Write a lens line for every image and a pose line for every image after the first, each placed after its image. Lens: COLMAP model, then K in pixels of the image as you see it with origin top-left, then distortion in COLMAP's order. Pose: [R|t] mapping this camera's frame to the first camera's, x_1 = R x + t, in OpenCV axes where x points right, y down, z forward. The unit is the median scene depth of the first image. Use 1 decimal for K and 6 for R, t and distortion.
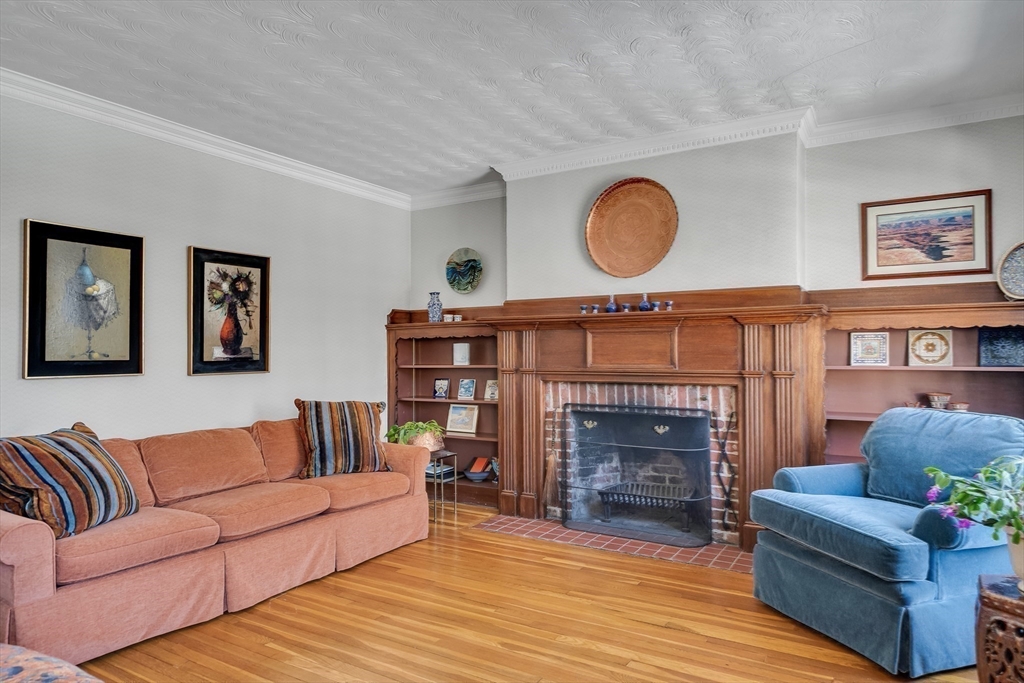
lens RADIAL K [[660.3, 0, 493.2], [0, 660.3, 337.1], [0, 0, 1]] dist [0.014498, 0.001098]
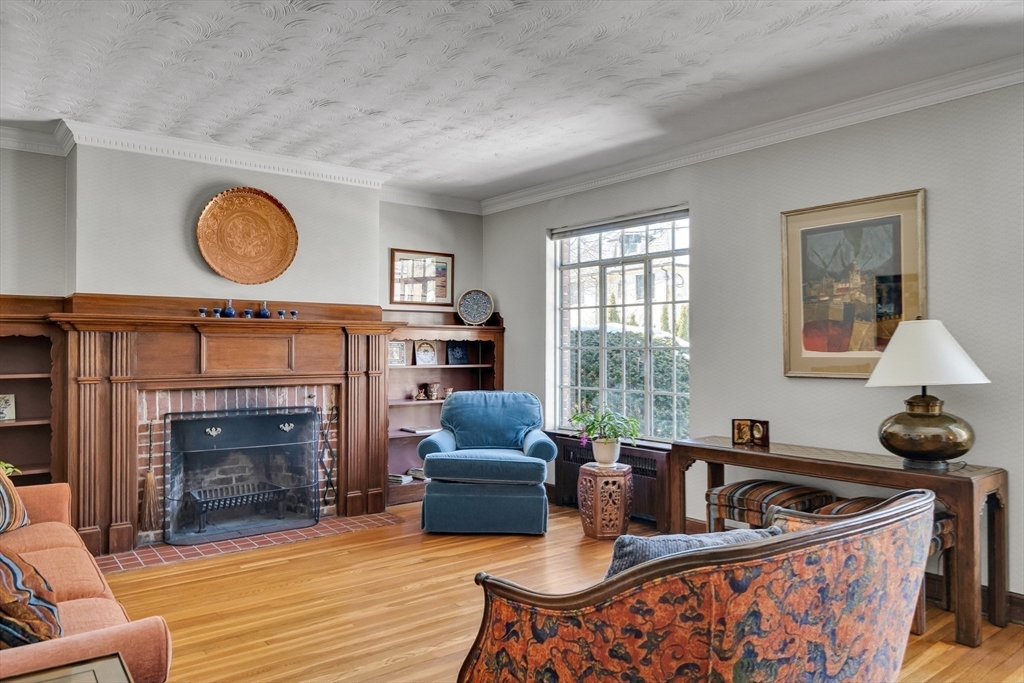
lens RADIAL K [[738.9, 0, 511.8], [0, 738.9, 339.8], [0, 0, 1]] dist [0.009694, 0.004446]
pose [[0.323487, 0.013852, 0.946131, -0.784467], [-0.025427, 0.999659, -0.005942, -0.007868], [-0.945891, -0.022135, 0.323729, 0.248833]]
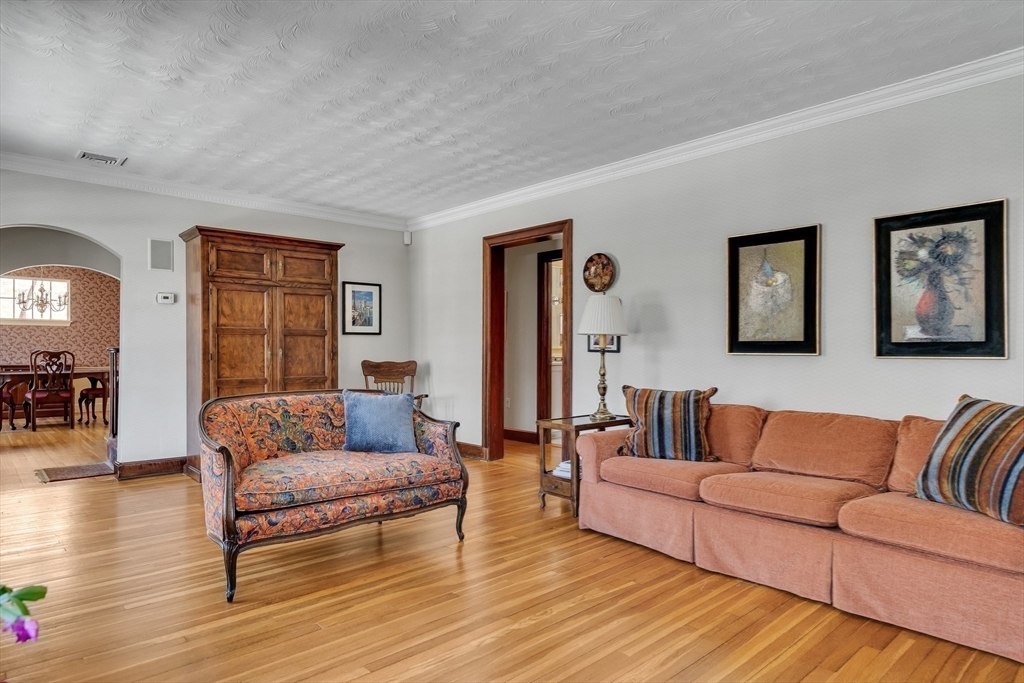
lens RADIAL K [[591.2, 0, 496.7], [0, 591.2, 344.9], [0, 0, 1]] dist [-0.000757, -0.000438]
pose [[-0.270237, 0.001658, -0.962792, 0.485287], [0.021908, 0.999750, -0.004428, 0.031946], [0.962545, -0.022289, -0.270206, 0.715117]]
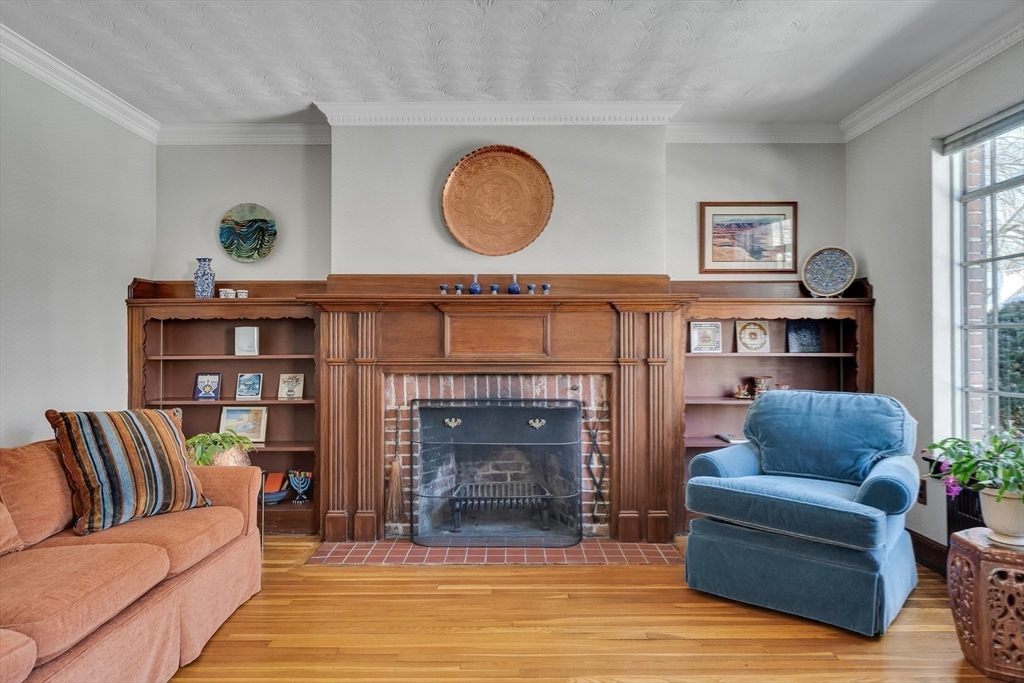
lens RADIAL K [[688.8, 0, 502.5], [0, 688.8, 329.5], [0, 0, 1]] dist [0.008952, 0.004950]
pose [[0.844571, 0.012287, 0.535302, -0.298815], [-0.016097, 0.999867, 0.002447, 0.007335], [-0.535201, -0.010683, 0.844657, 0.215458]]
